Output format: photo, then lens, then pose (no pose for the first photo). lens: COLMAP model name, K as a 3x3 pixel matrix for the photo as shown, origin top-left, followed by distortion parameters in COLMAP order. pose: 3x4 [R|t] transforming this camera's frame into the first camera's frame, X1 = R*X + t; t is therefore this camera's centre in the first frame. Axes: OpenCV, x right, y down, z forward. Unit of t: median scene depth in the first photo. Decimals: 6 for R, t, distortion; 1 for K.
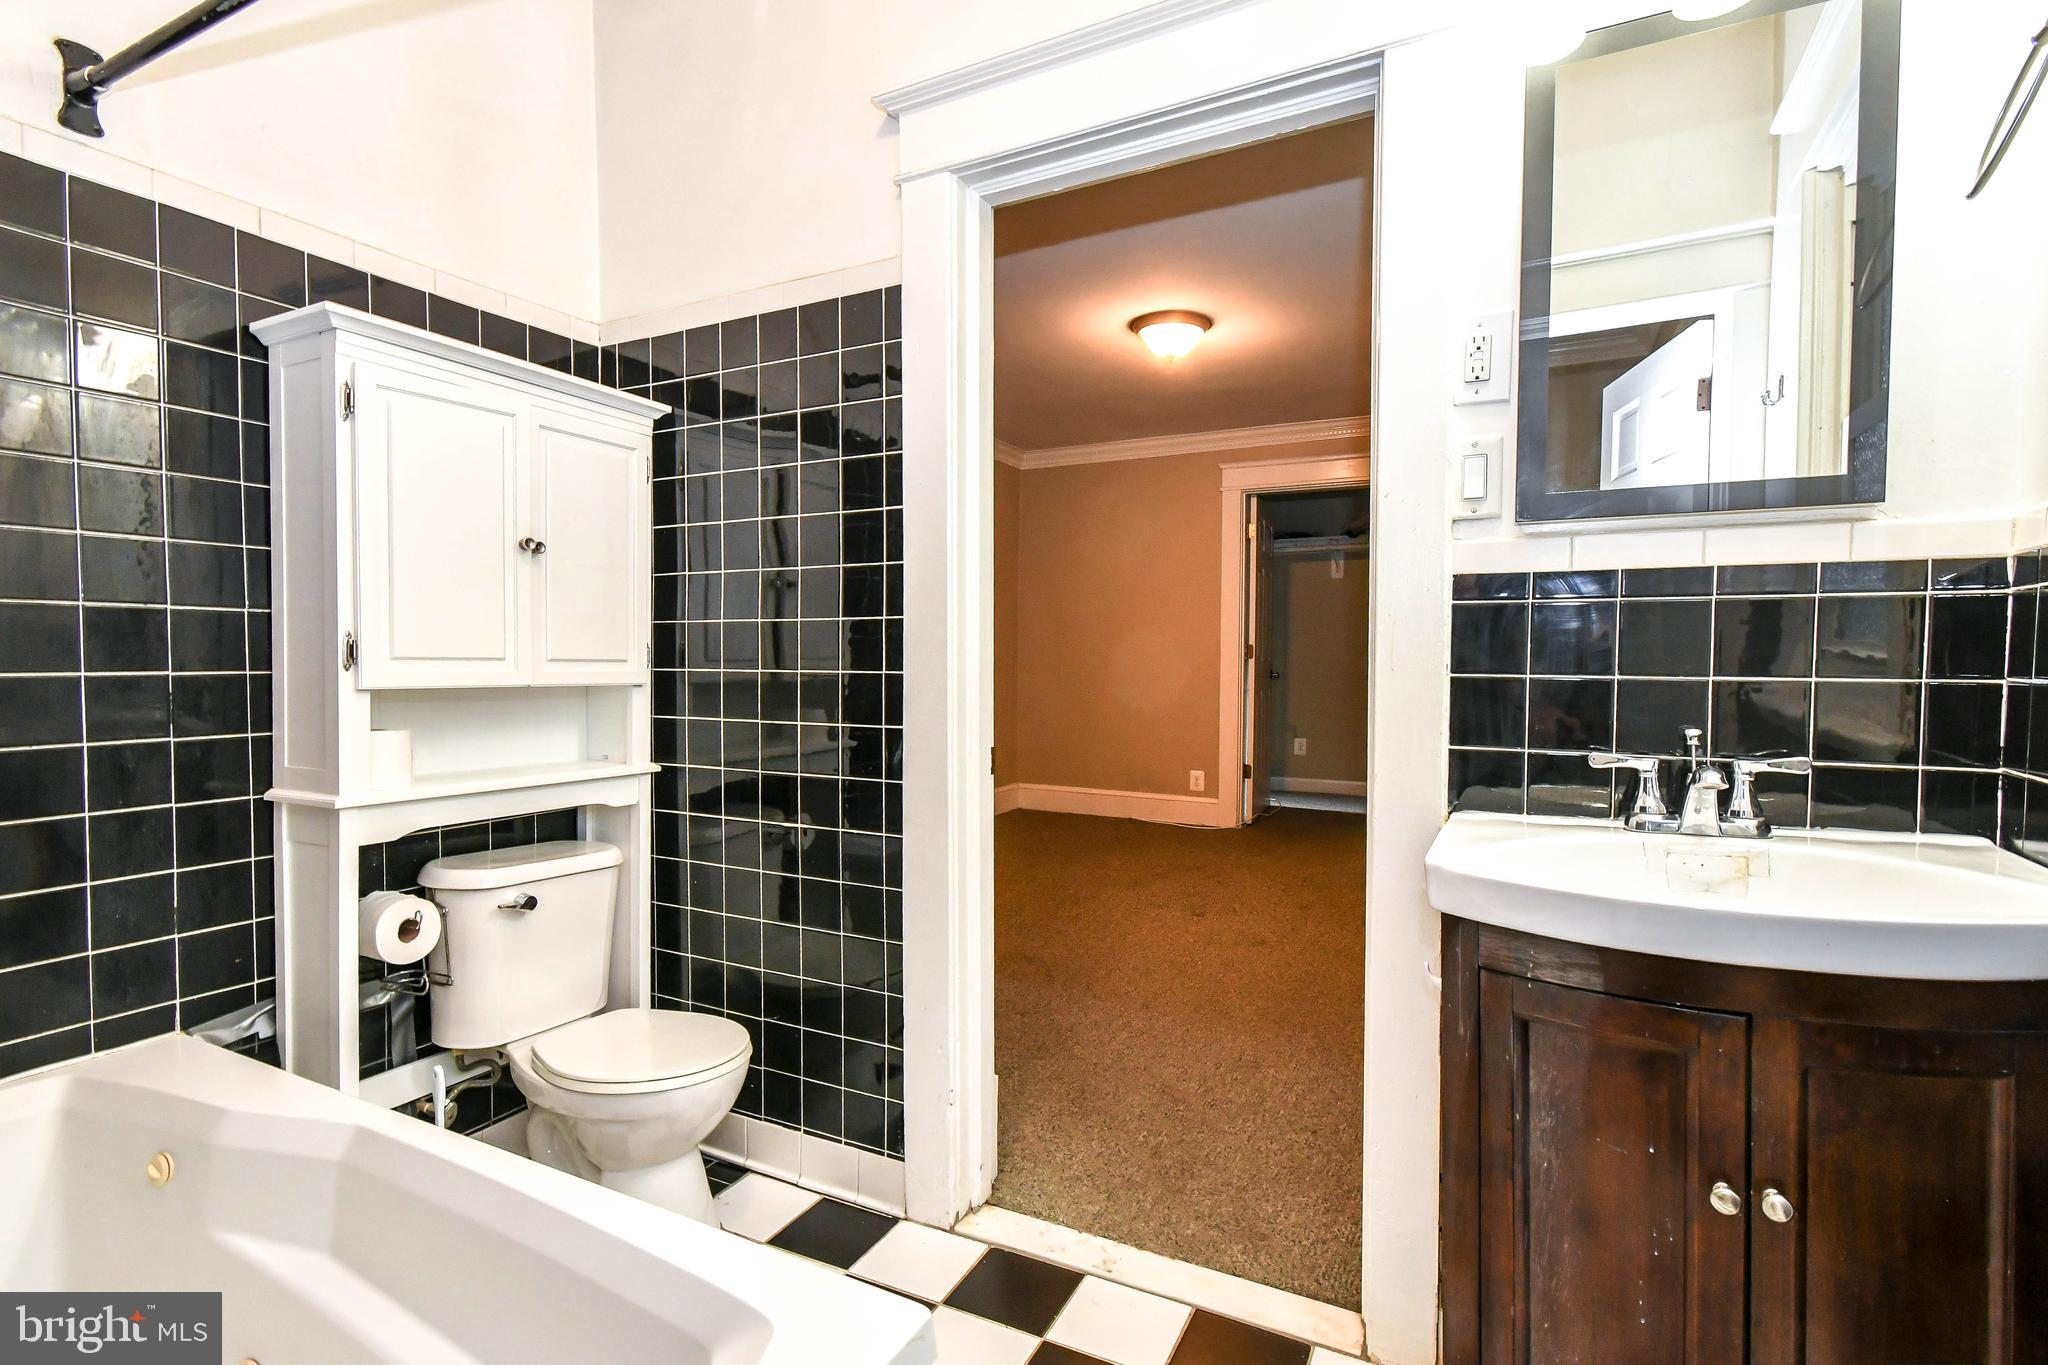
lens RADIAL K [[898.6, 0, 1022.3], [0, 898.6, 682.5], [0, 0, 1]] dist [-0.000248, -0.001010]
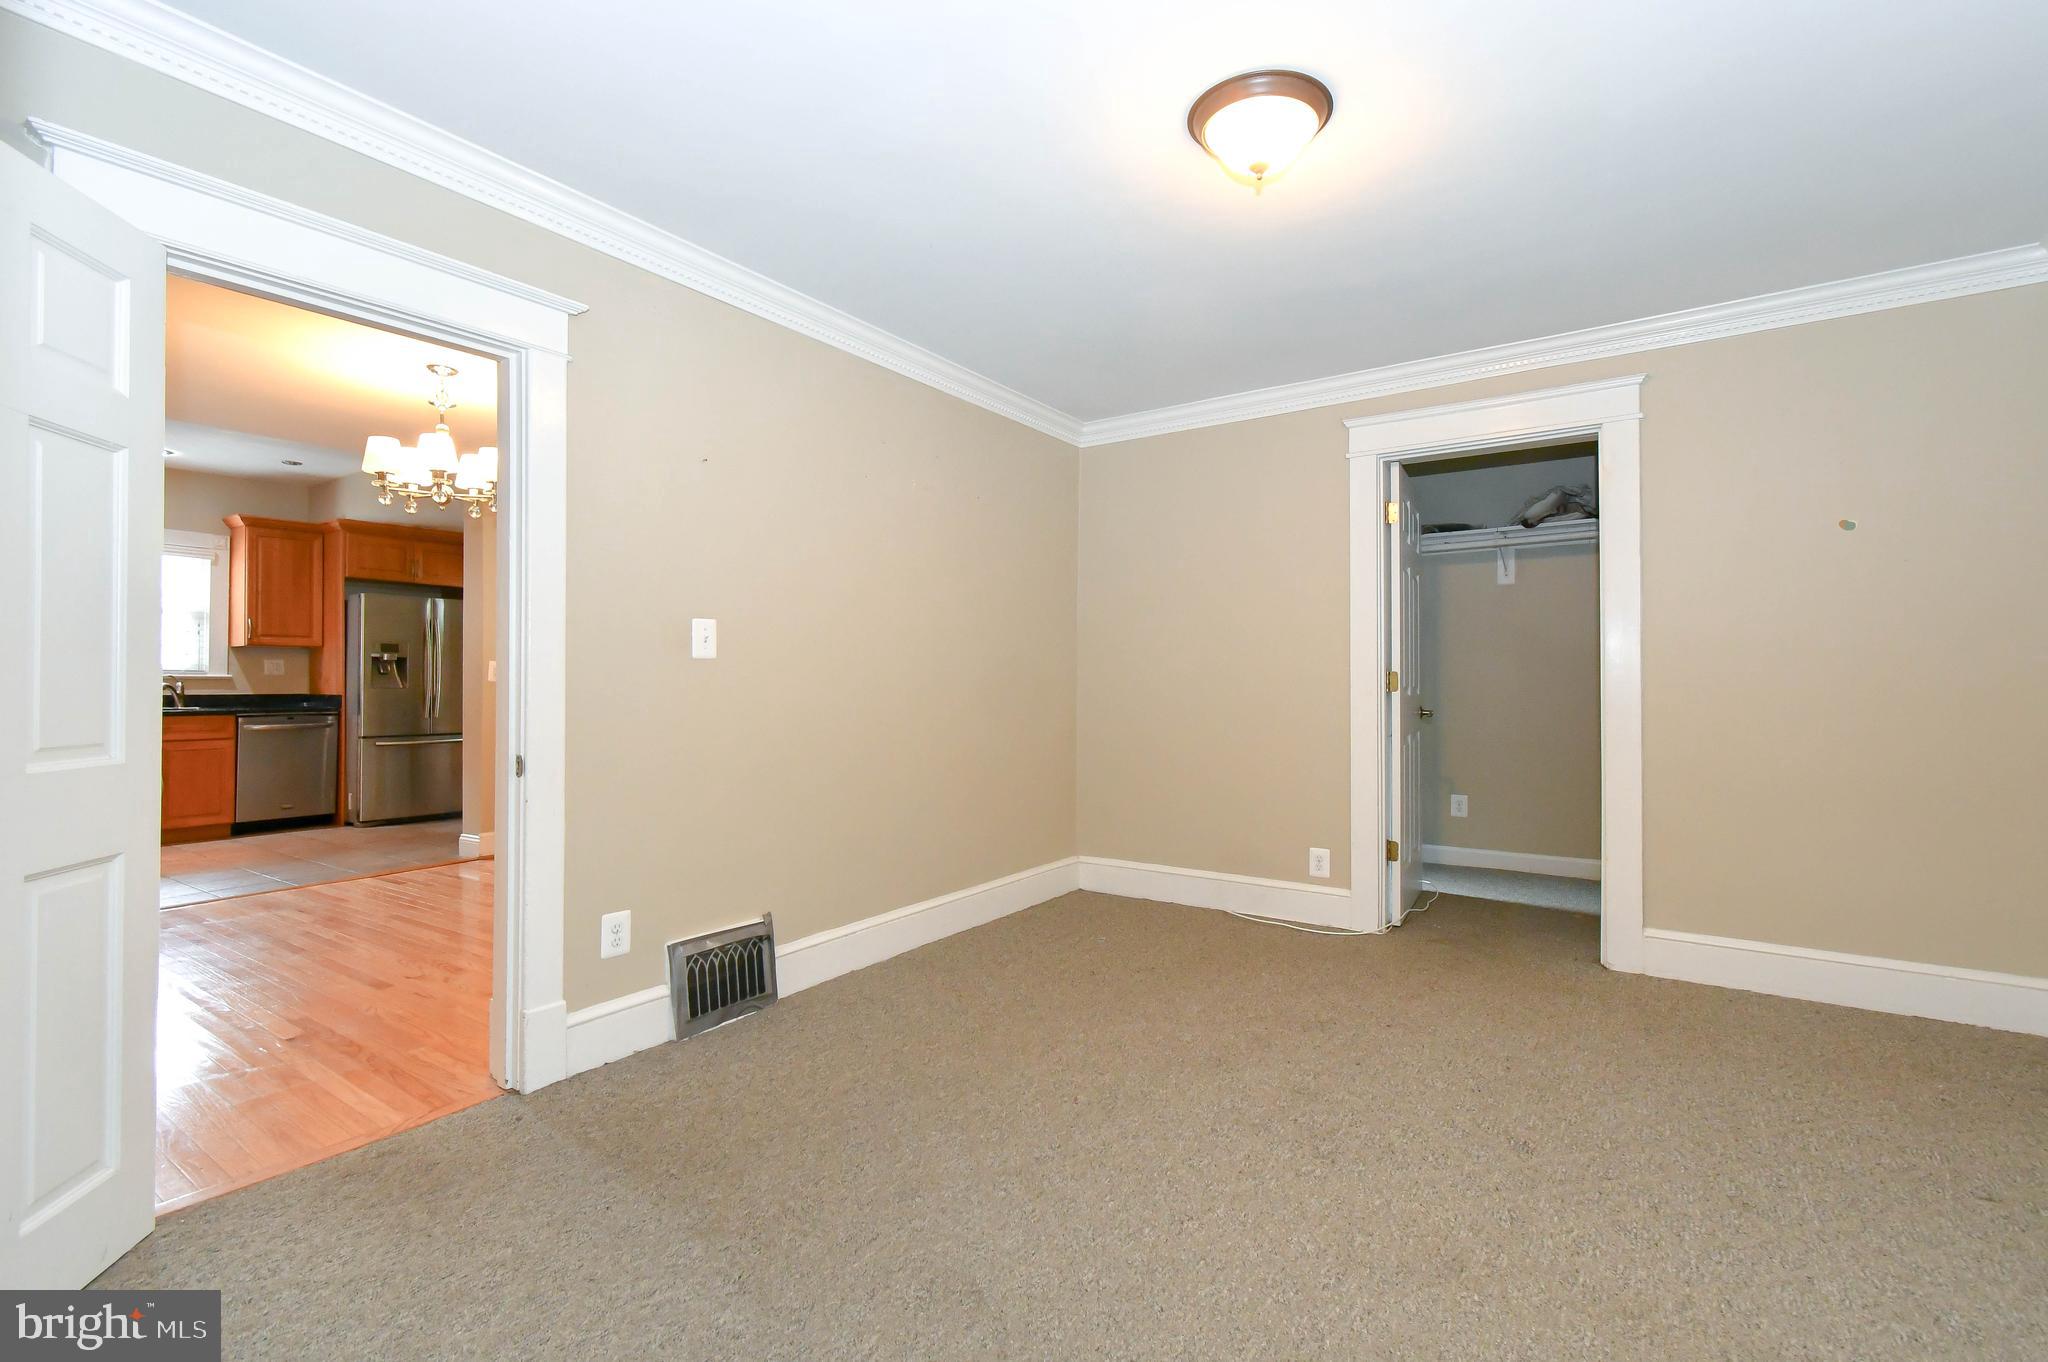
lens RADIAL K [[866.9, 0, 1051.1], [0, 866.9, 677.6], [0, 0, 1]] dist [0.002144, -0.012152]
pose [[0.994178, -0.006115, -0.107580, 0.057455], [0.001672, 0.999144, -0.041334, -0.009084], [0.107740, 0.040914, 0.993337, 0.287989]]
